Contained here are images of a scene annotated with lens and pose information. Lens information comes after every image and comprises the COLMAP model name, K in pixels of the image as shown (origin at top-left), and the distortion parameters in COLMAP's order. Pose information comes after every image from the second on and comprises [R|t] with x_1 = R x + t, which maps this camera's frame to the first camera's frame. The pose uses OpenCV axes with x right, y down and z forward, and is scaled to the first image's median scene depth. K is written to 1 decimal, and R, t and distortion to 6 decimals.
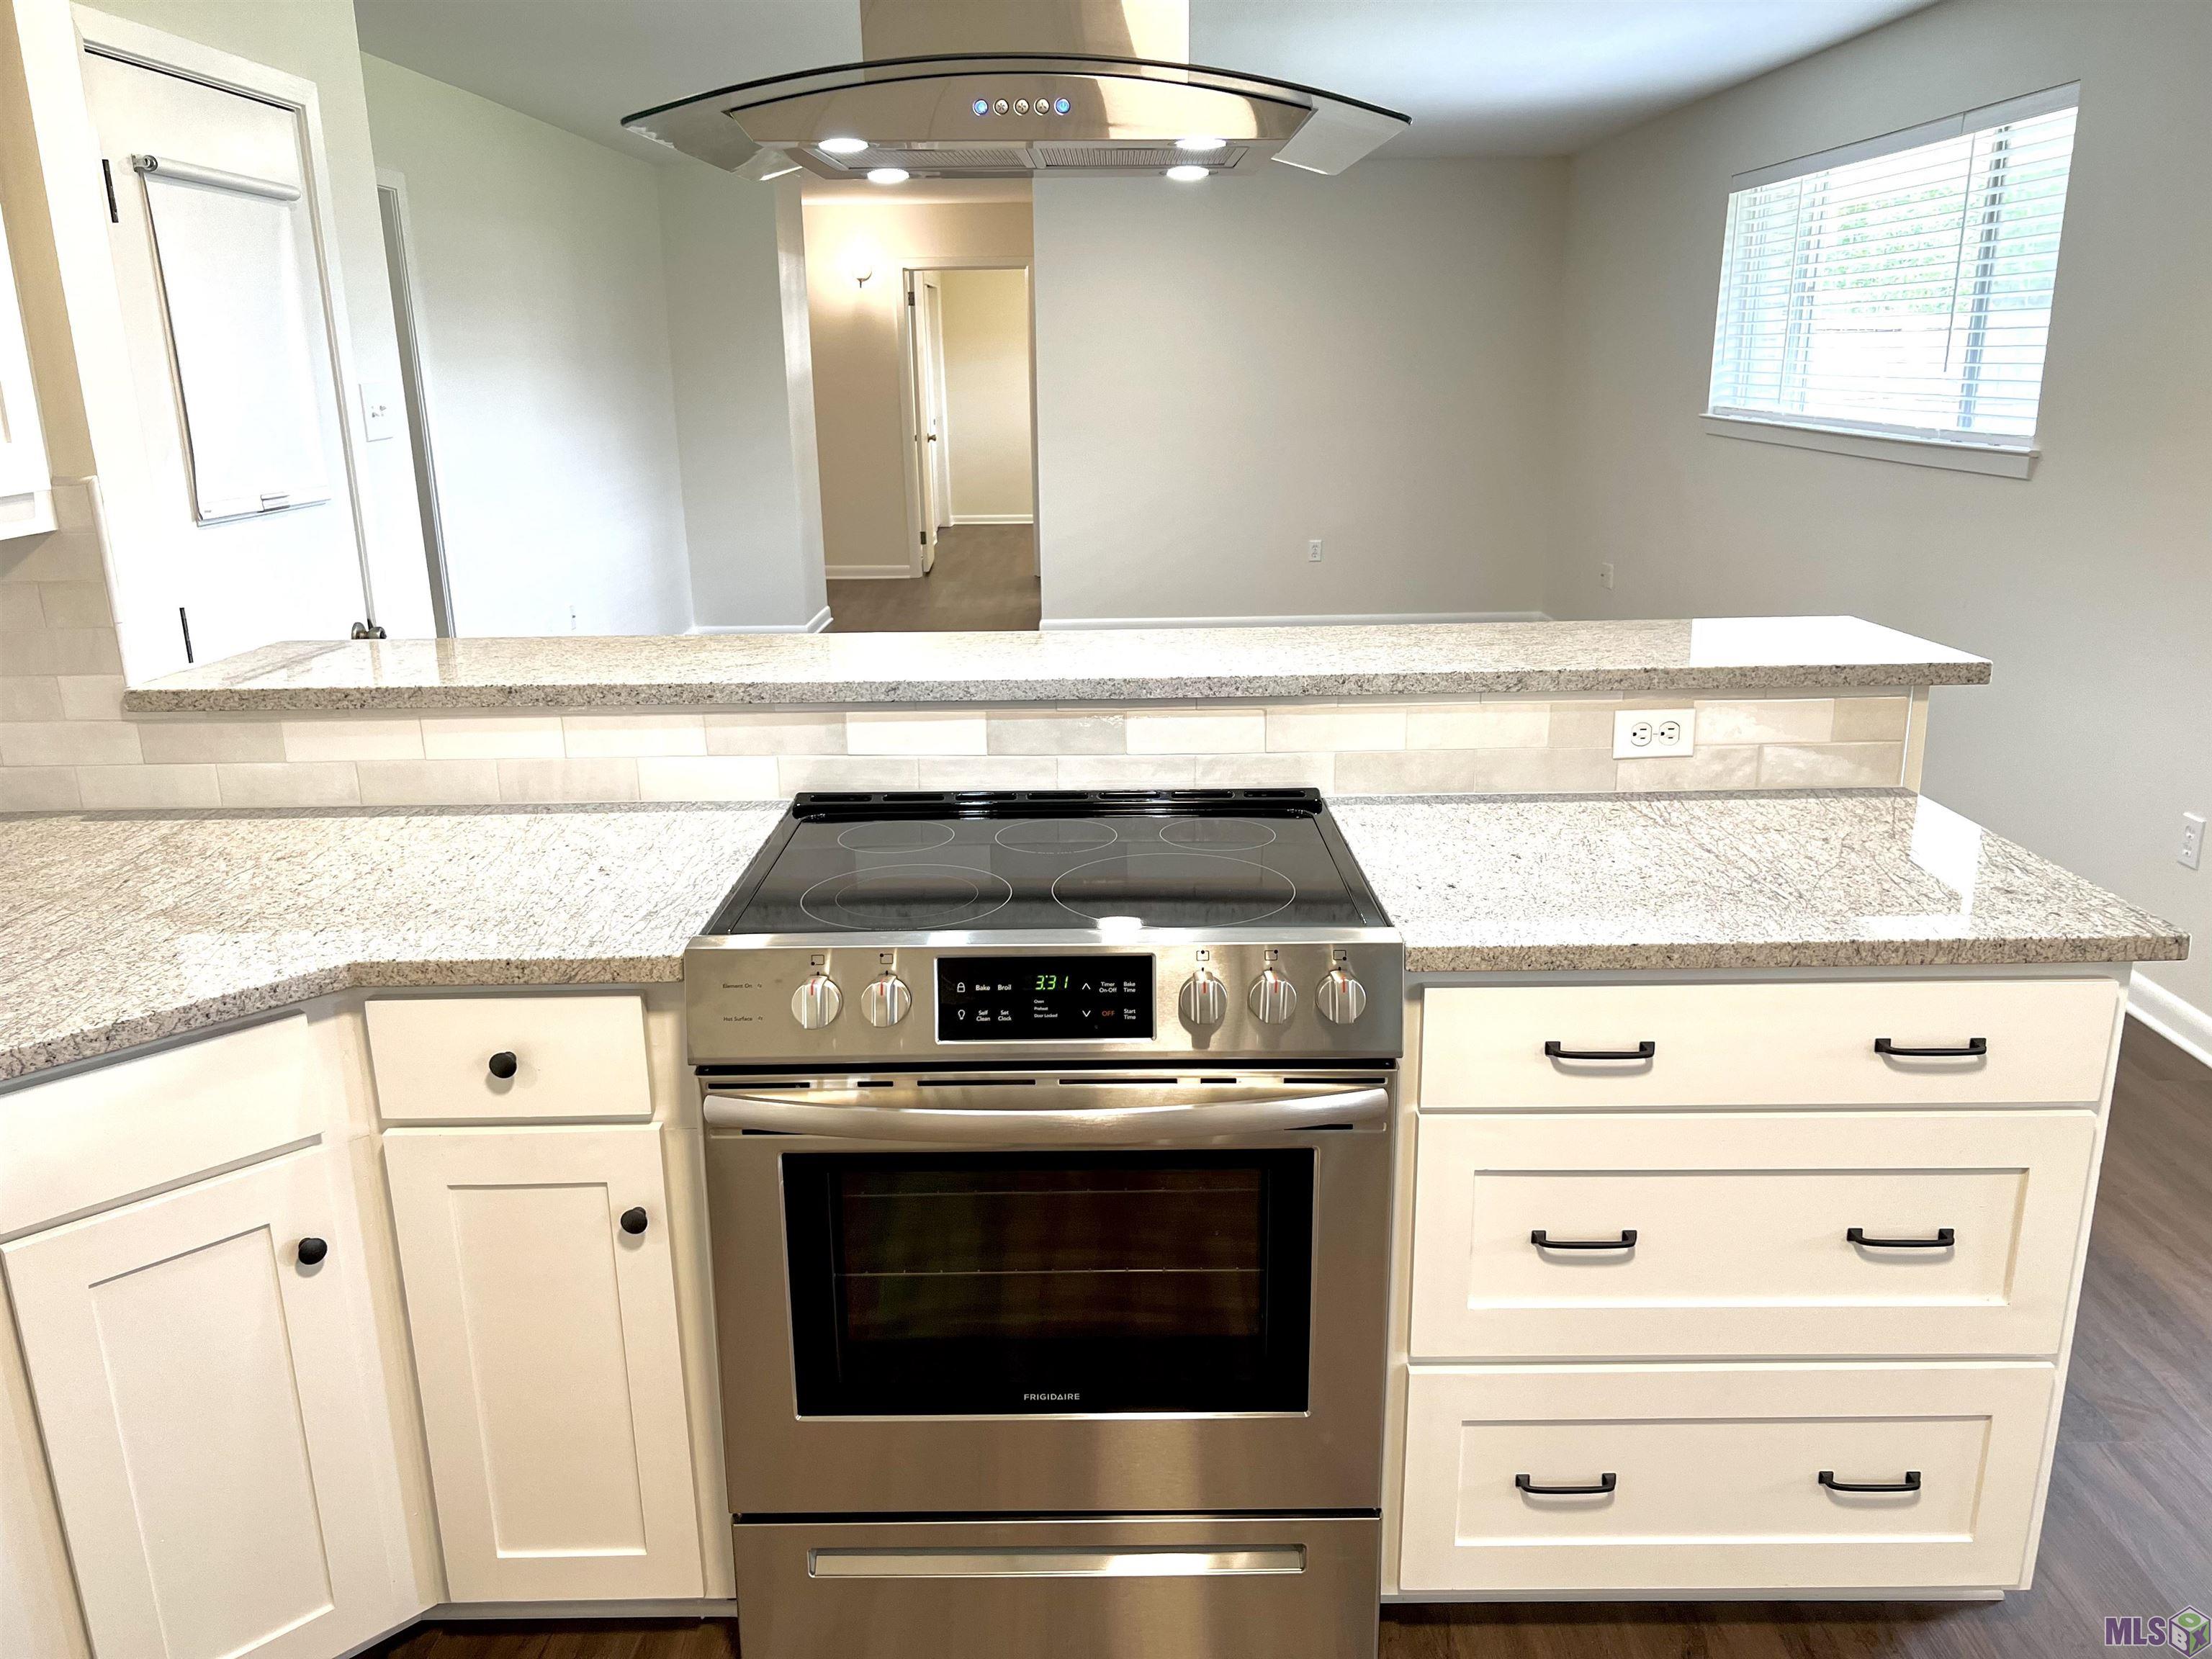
lens RADIAL K [[1678.4, 0, 1105.3], [0, 1678.4, 841.4], [0, 0, 1]] dist [0.082012, -0.110331]
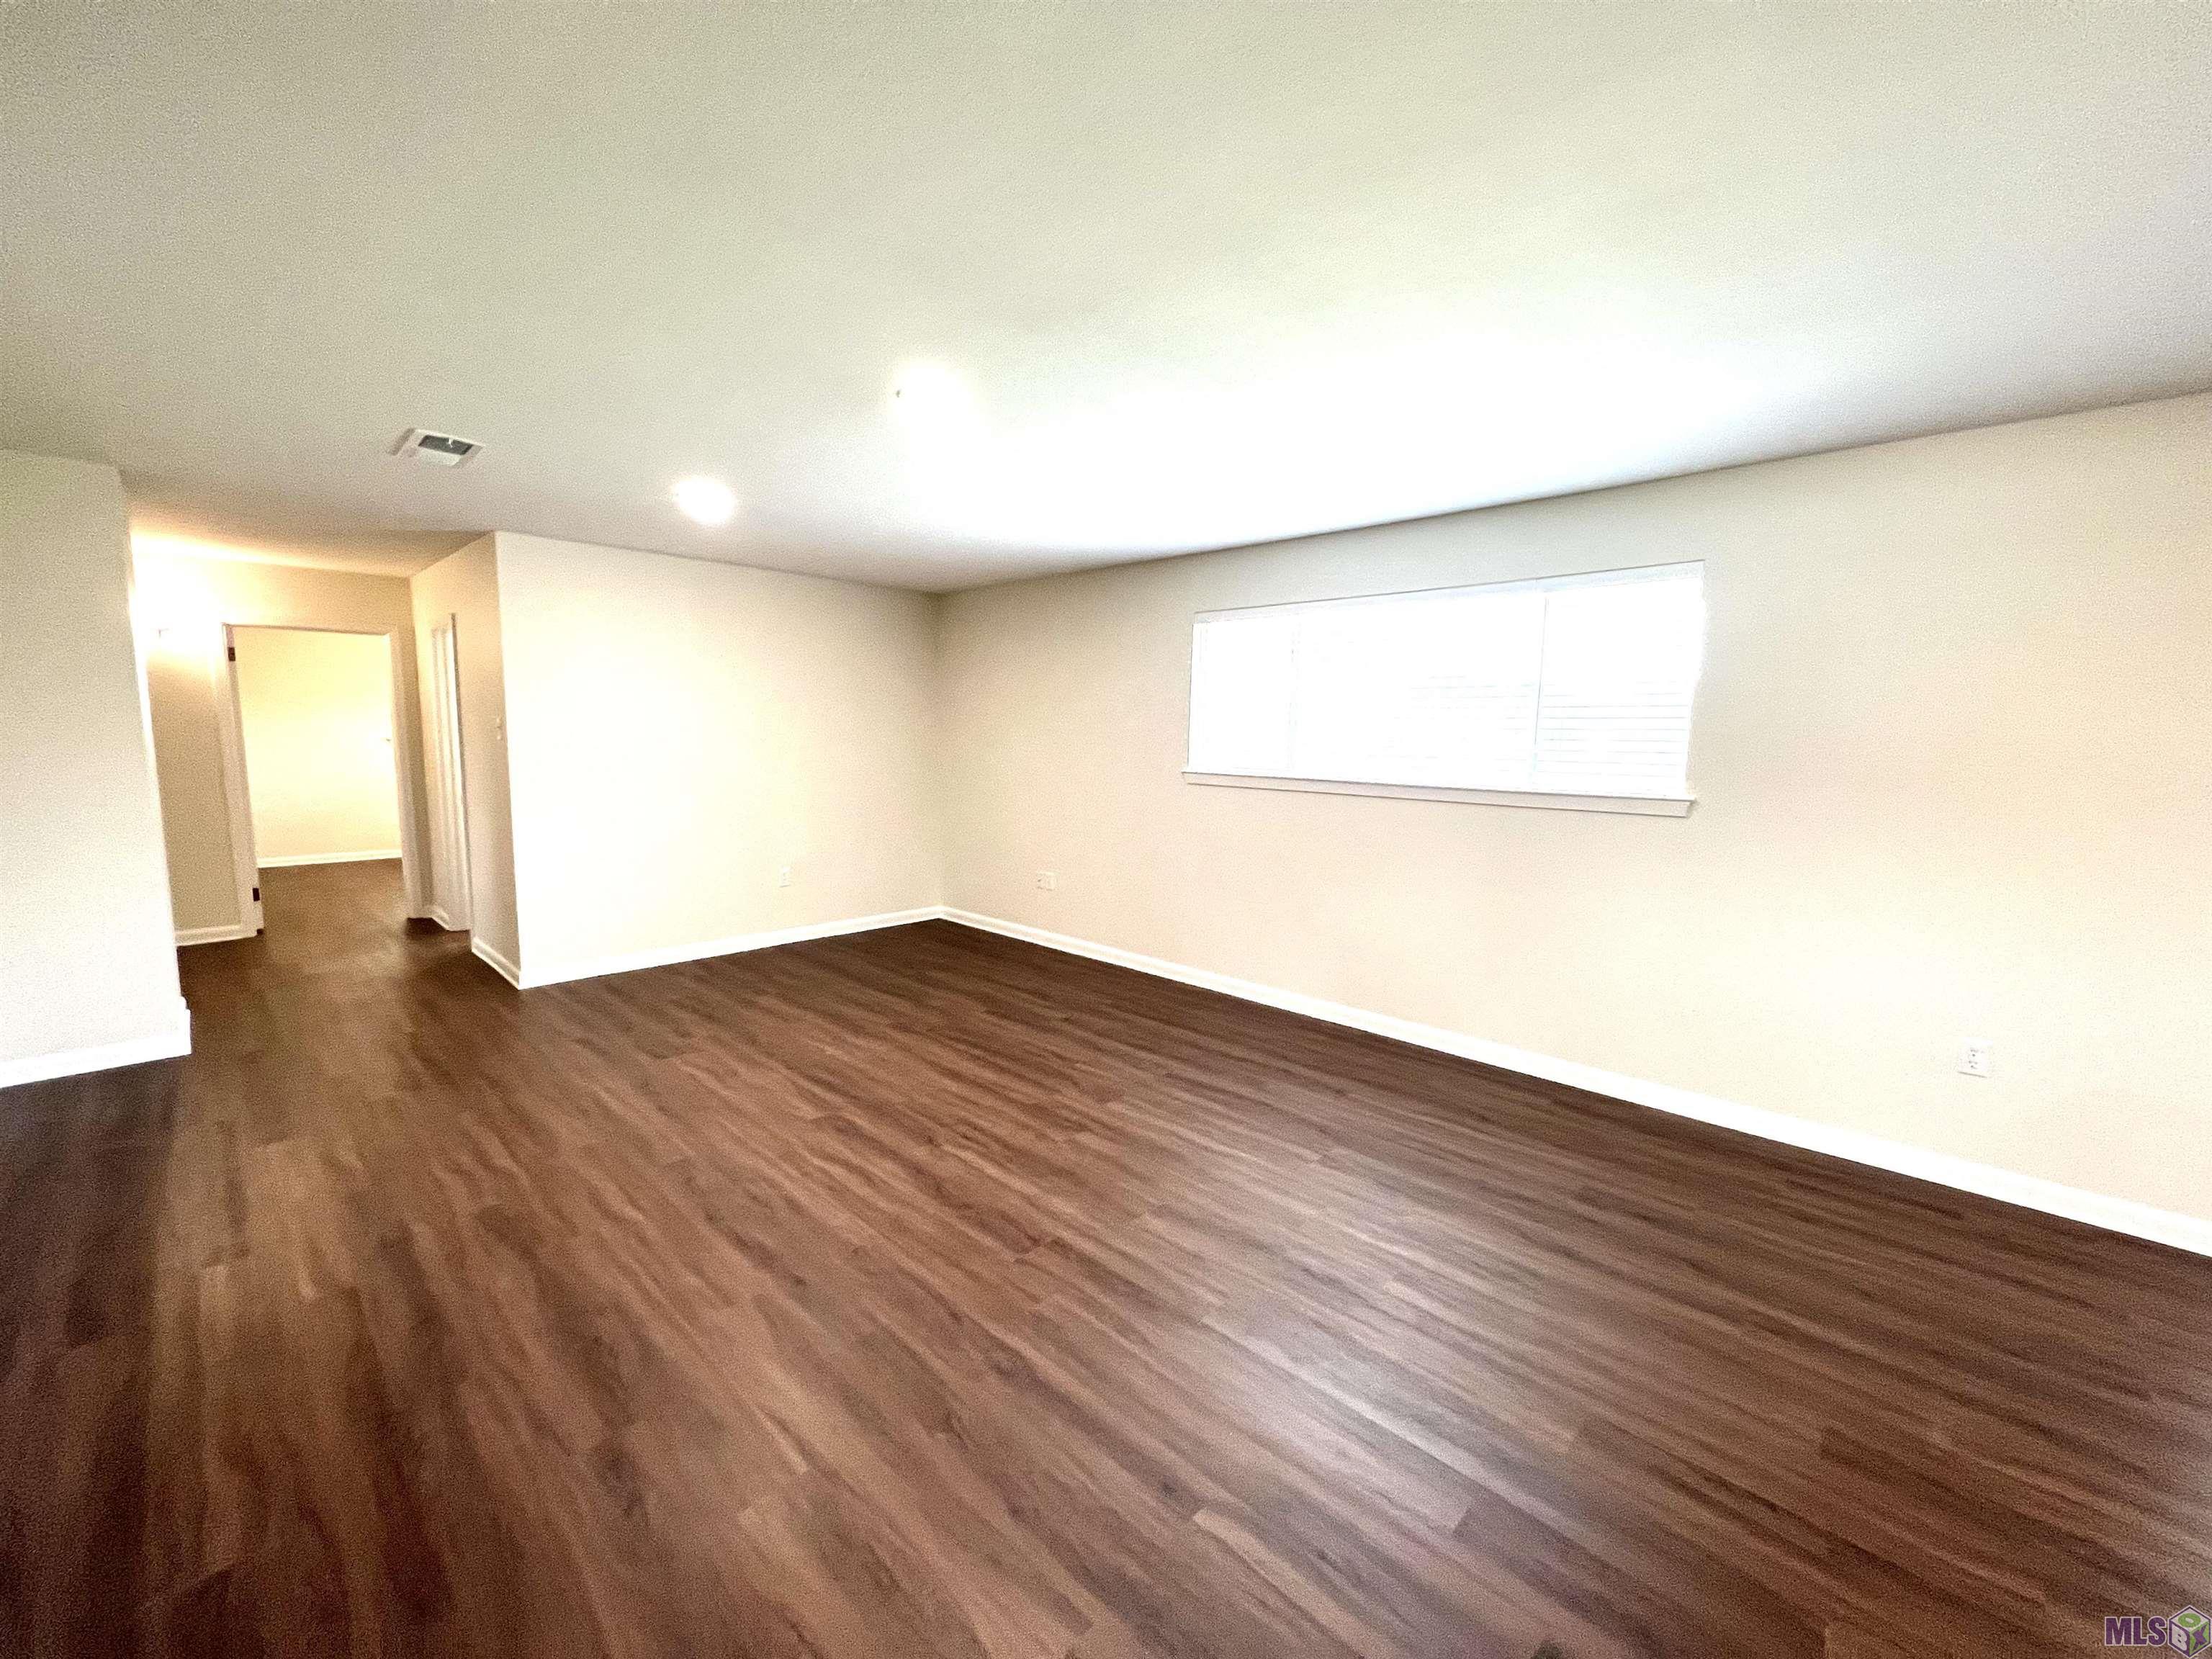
lens RADIAL K [[893.9, 0, 1112.7], [0, 893.9, 838.3], [0, 0, 1]] dist [0.002867, -0.000119]
pose [[0.701110, -0.064079, 0.710168, -0.745422], [0.178076, 0.980130, -0.087368, -0.481767], [-0.690459, 0.187719, 0.698590, 1.815498]]
